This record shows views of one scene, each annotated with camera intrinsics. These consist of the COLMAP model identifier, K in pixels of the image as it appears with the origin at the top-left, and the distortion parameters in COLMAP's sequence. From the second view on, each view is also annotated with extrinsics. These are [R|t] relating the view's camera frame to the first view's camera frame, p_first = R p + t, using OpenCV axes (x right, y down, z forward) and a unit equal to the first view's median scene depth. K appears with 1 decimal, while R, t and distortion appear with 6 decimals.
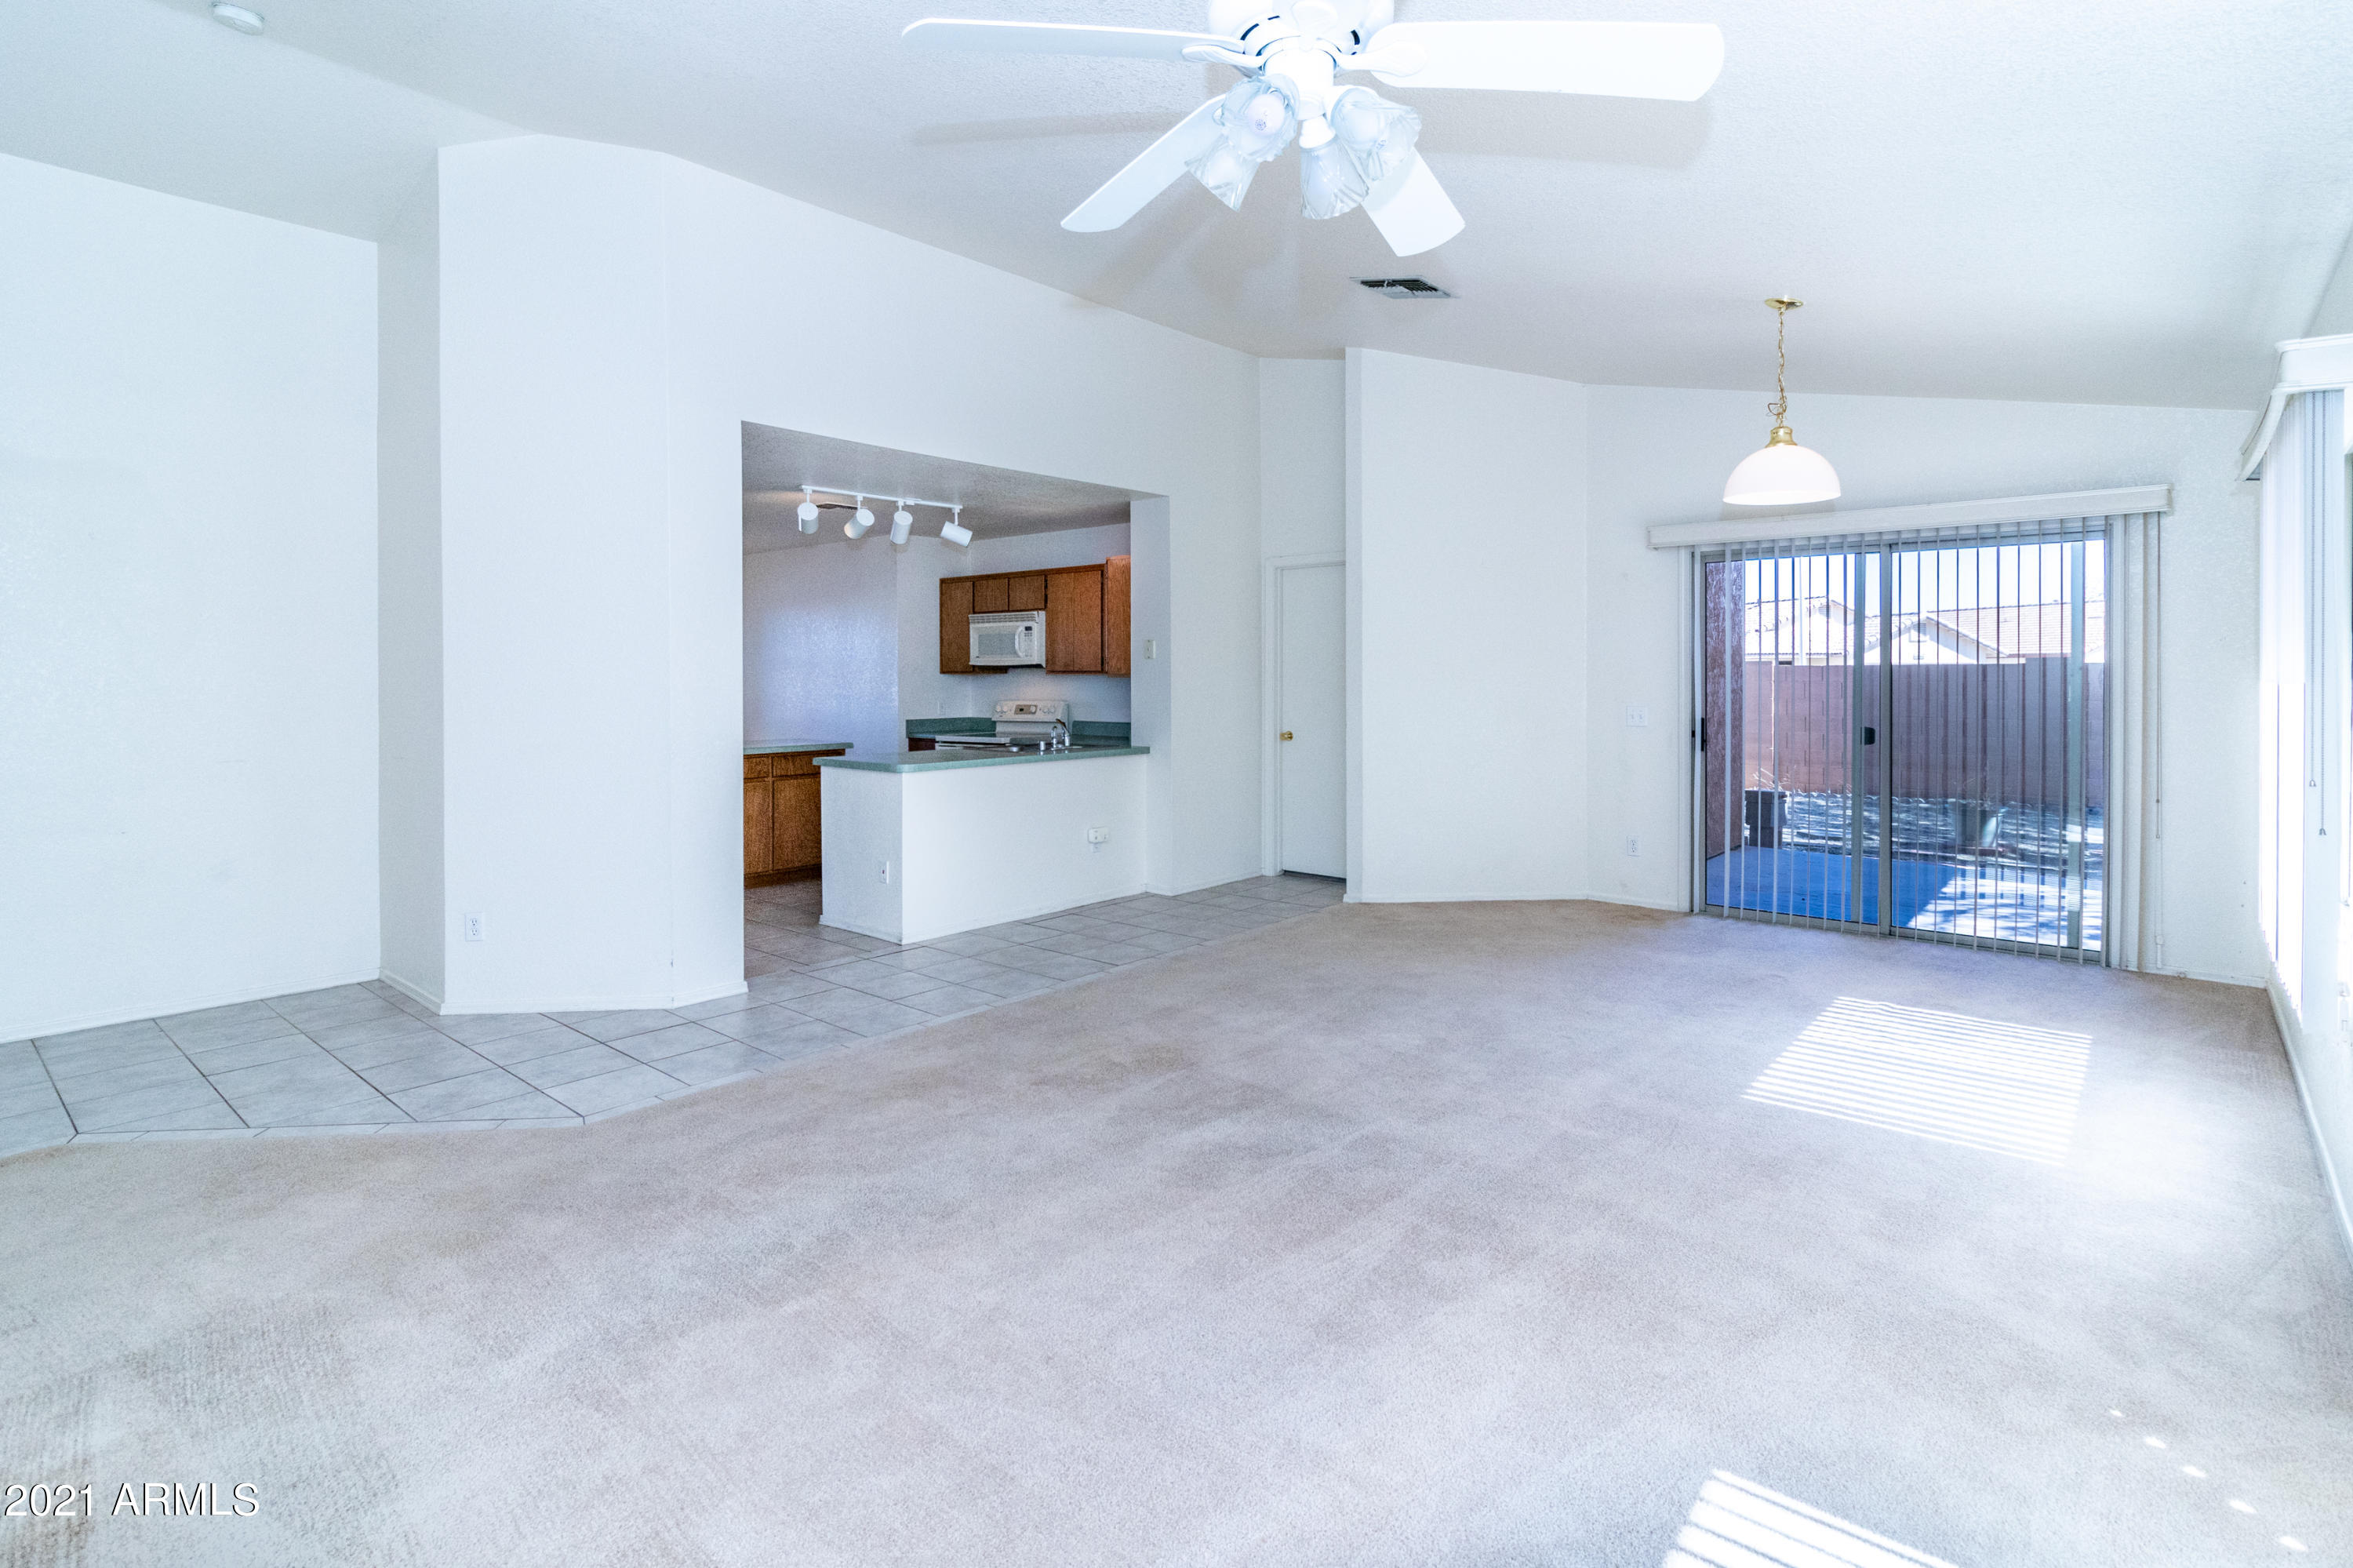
lens RADIAL K [[1141.0, 0, 1176.9], [0, 1141.0, 674.9], [0, 0, 1]] dist [0.000664, 0.000700]
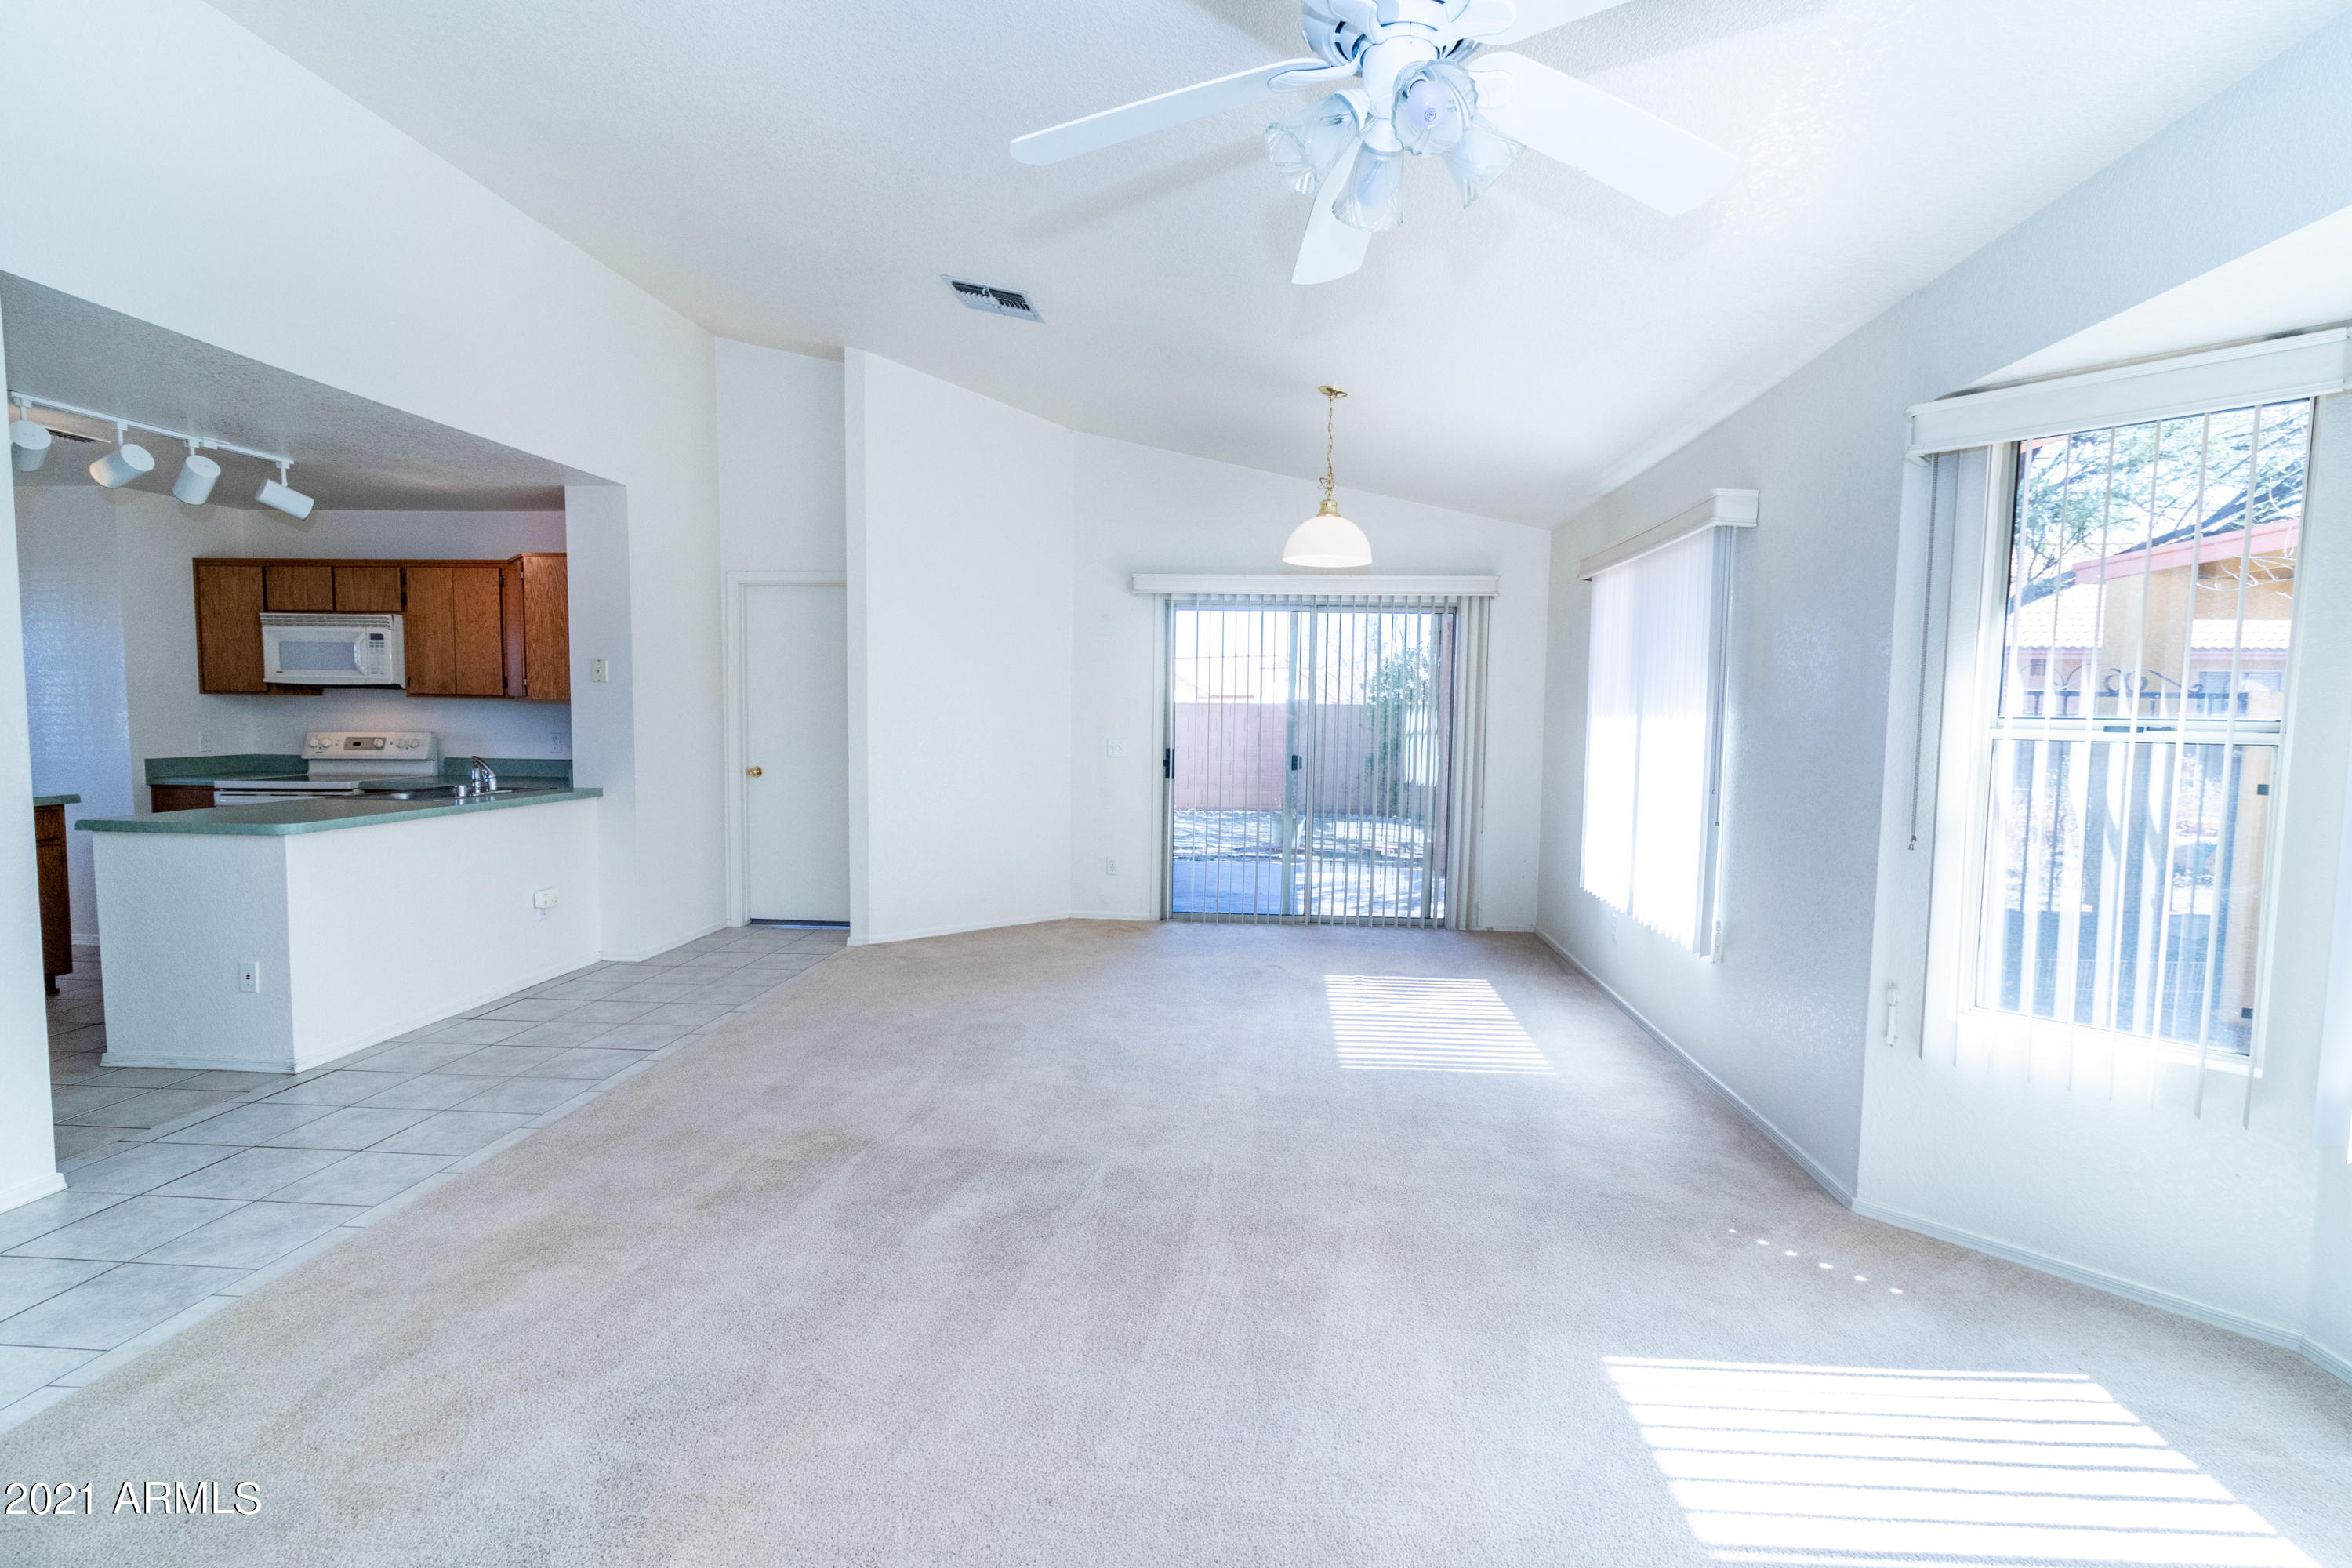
lens RADIAL K [[1116.8, 0, 1176.0], [0, 1116.8, 784.0], [0, 0, 1]] dist [0.001527, 0.001034]
pose [[0.803213, -0.026920, 0.595083, -0.177675], [-0.015301, 0.997716, 0.065786, -0.000056], [-0.595495, -0.061945, 0.800967, 0.100570]]
